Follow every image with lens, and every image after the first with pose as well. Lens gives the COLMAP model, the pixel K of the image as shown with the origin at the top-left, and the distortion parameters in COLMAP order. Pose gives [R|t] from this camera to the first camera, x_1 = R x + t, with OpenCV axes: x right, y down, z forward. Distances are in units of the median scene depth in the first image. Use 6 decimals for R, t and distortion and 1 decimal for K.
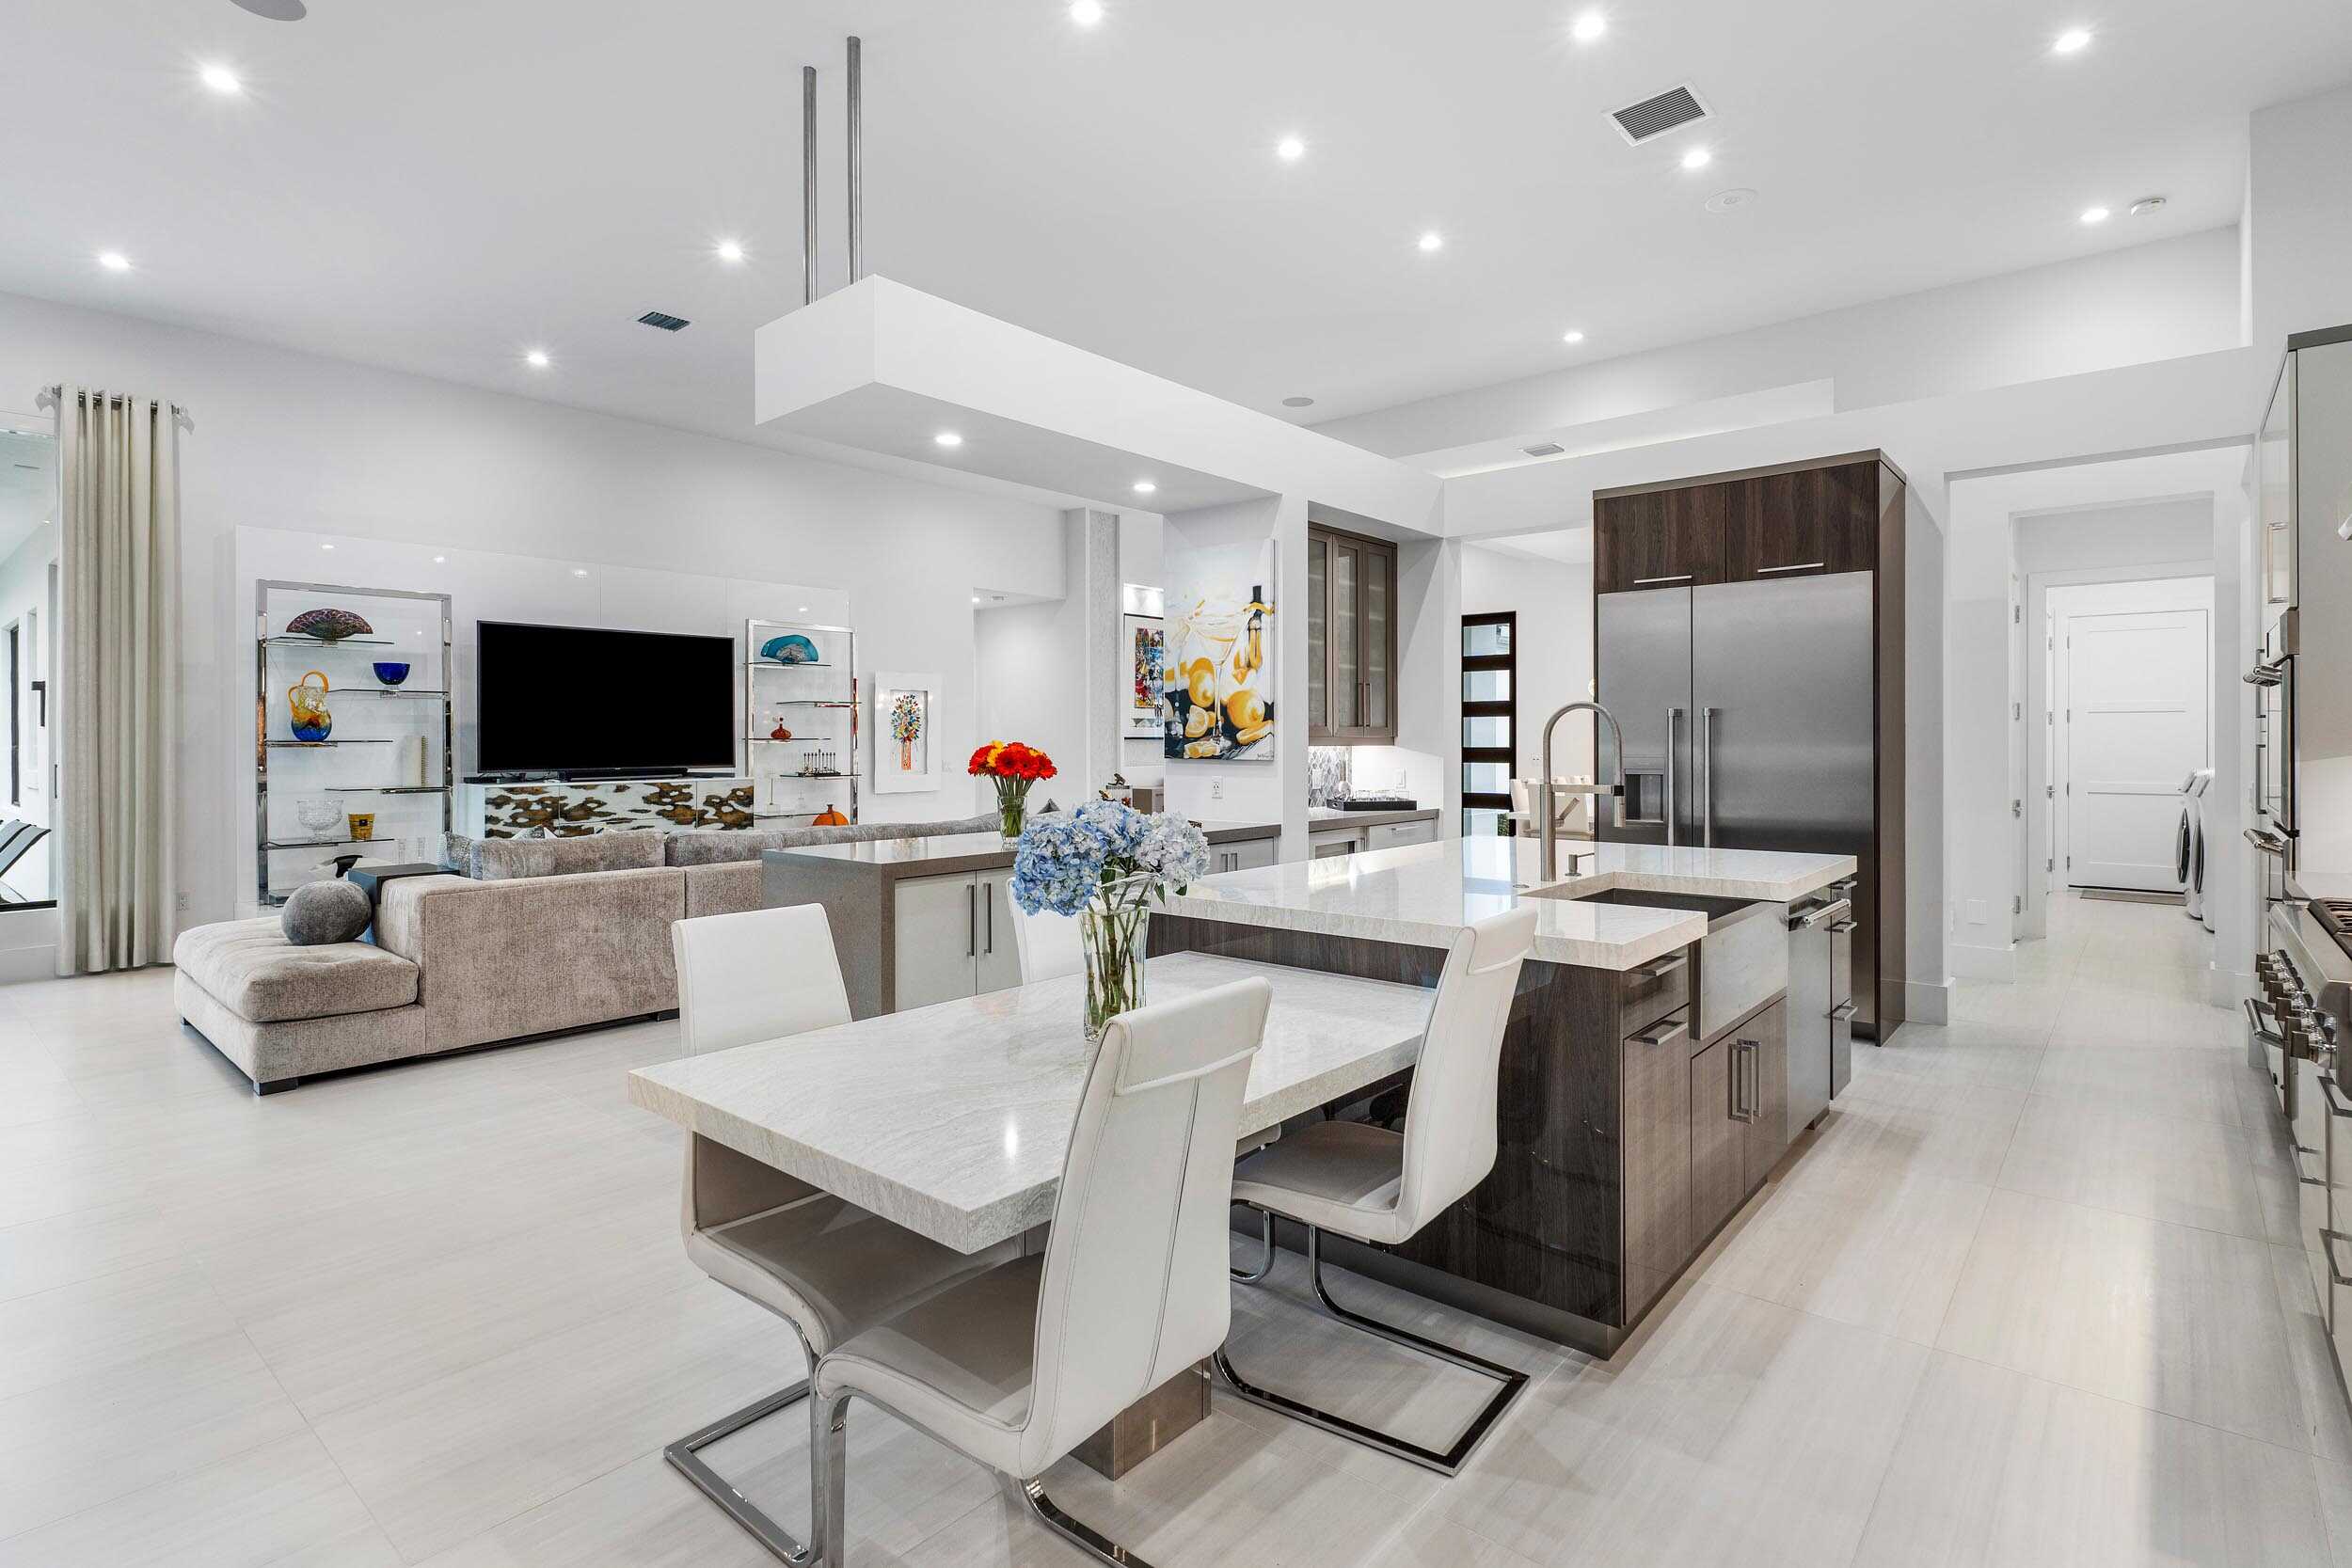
lens RADIAL K [[1125.0, 0, 1172.9], [0, 1125.0, 744.7], [0, 0, 1]] dist [-0.000192, -0.000454]
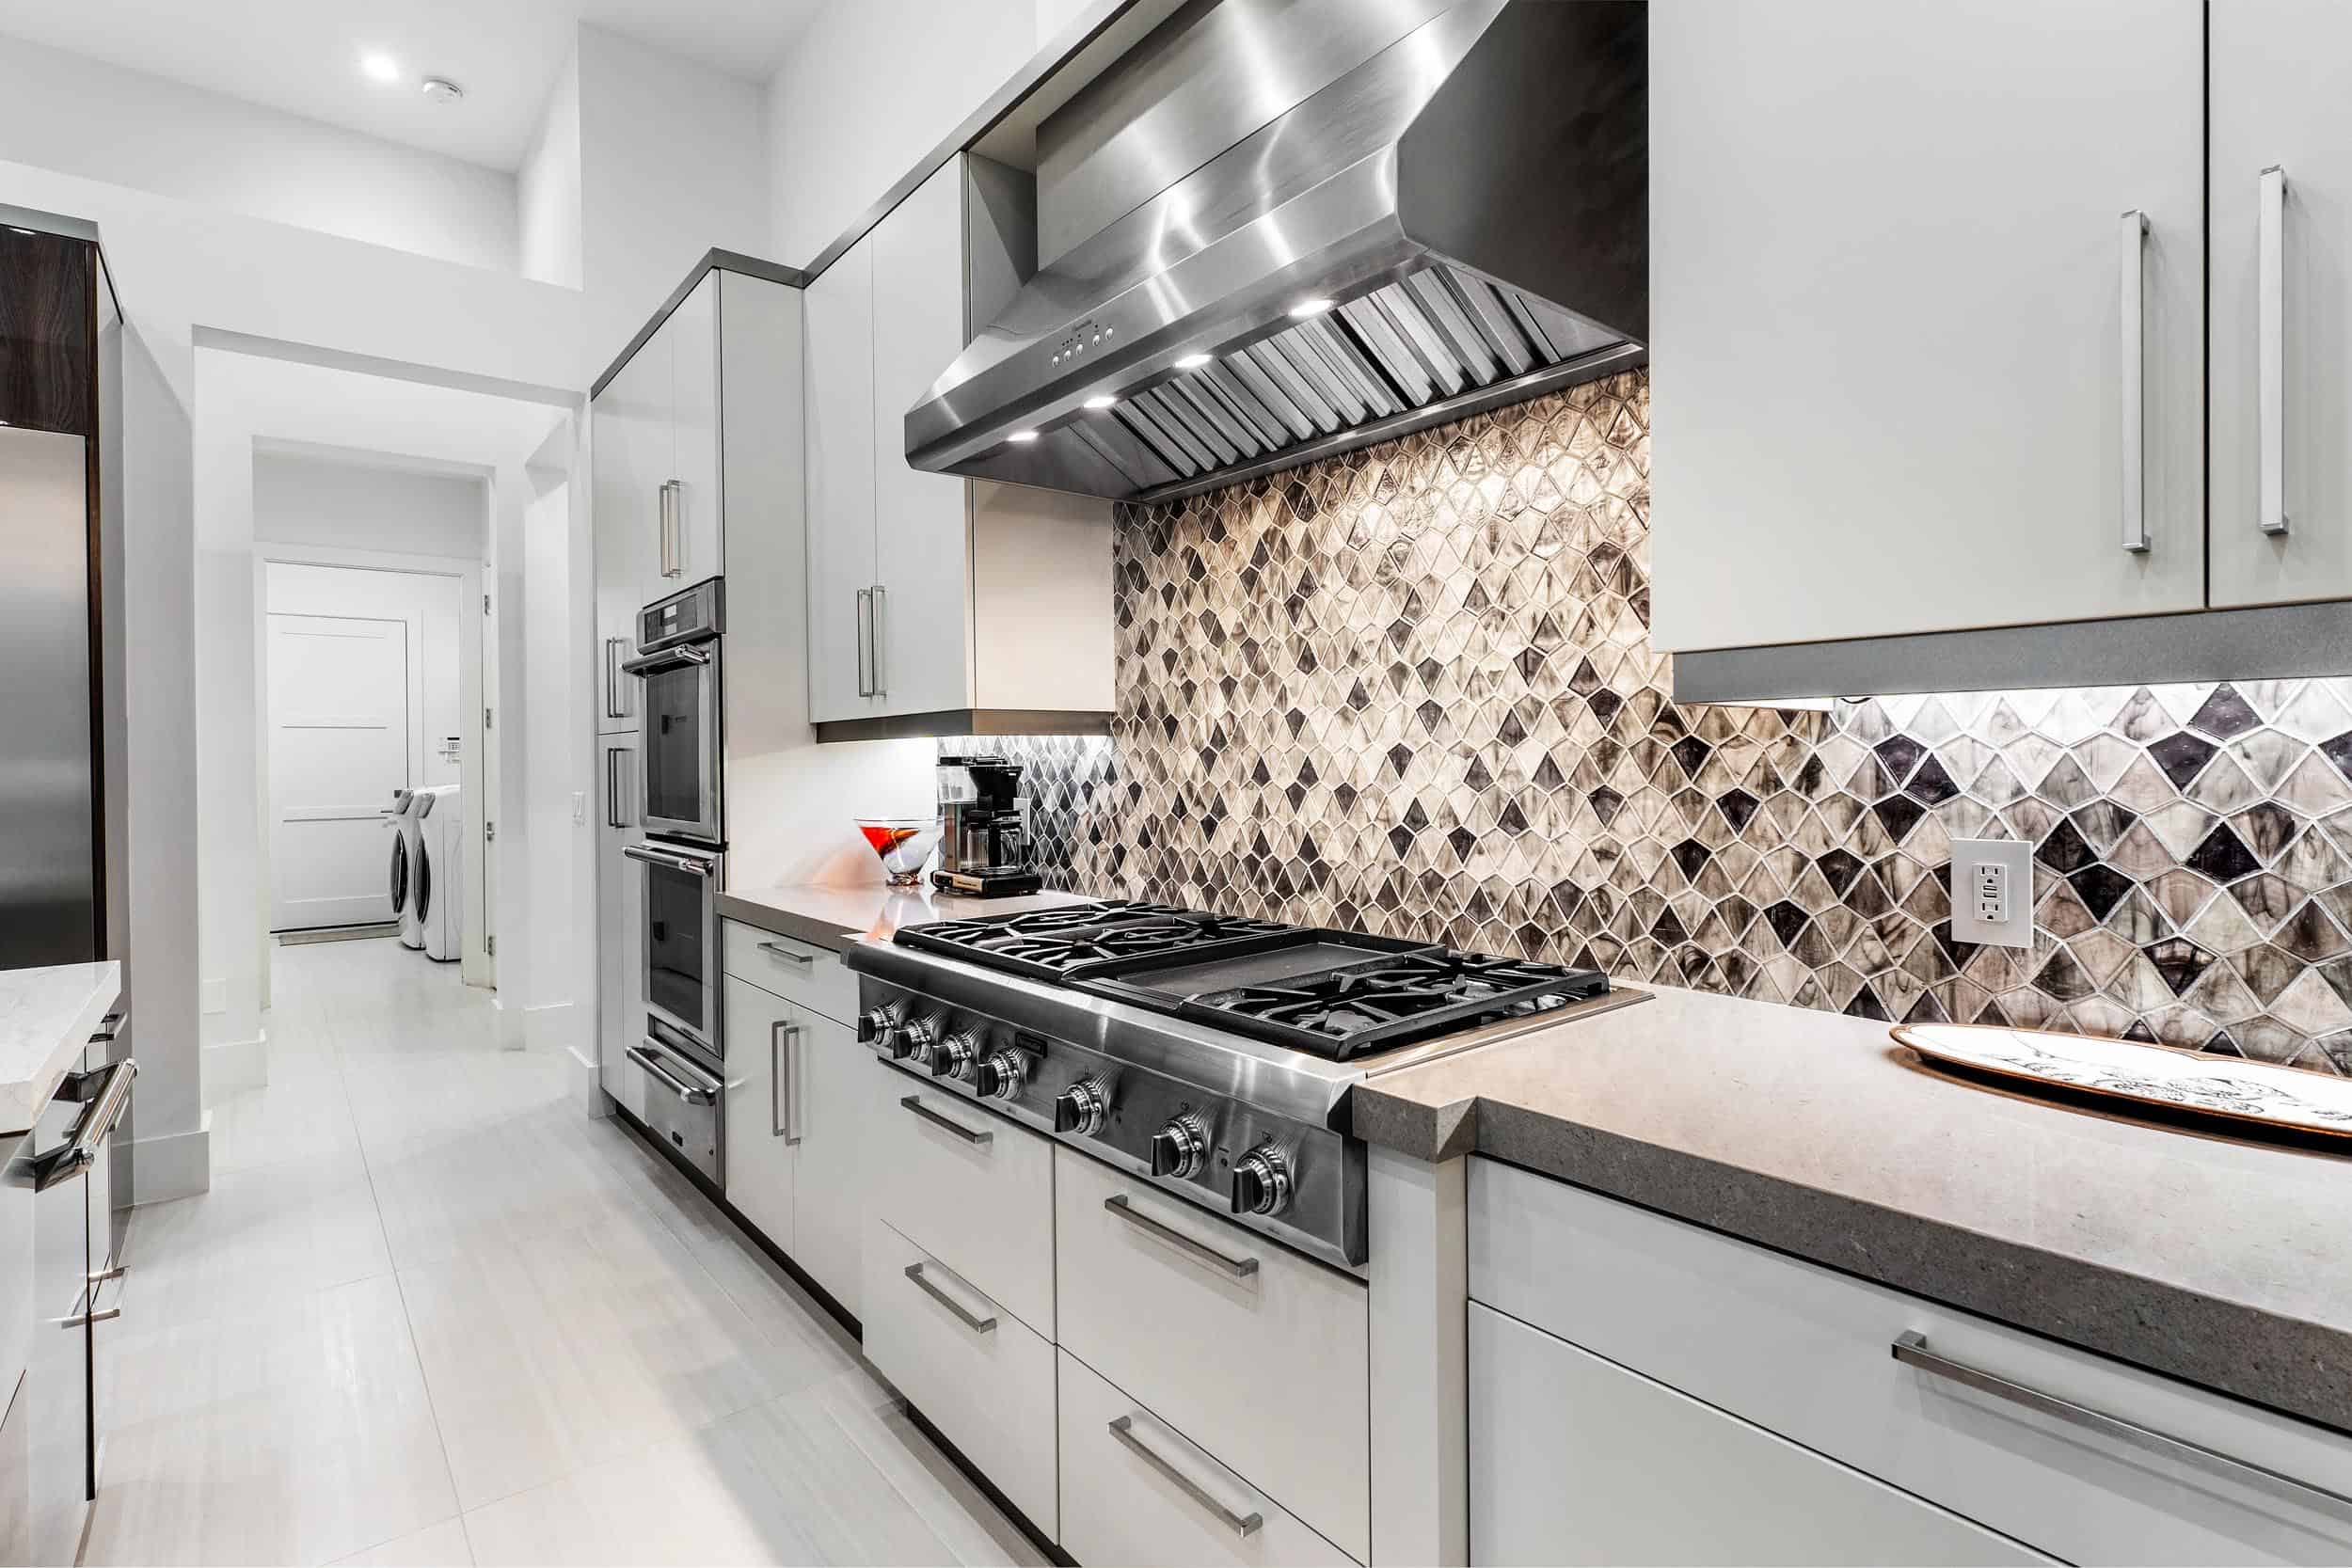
lens RADIAL K [[1146.6, 0, 1177.4], [0, 1146.6, 764.0], [0, 0, 1]] dist [0.001066, 0.000043]
pose [[0.174413, -0.003102, 0.984668, 0.121169], [0.010979, 0.999939, 0.001205, 0.011332], [-0.984611, 0.010601, 0.174436, 0.291432]]
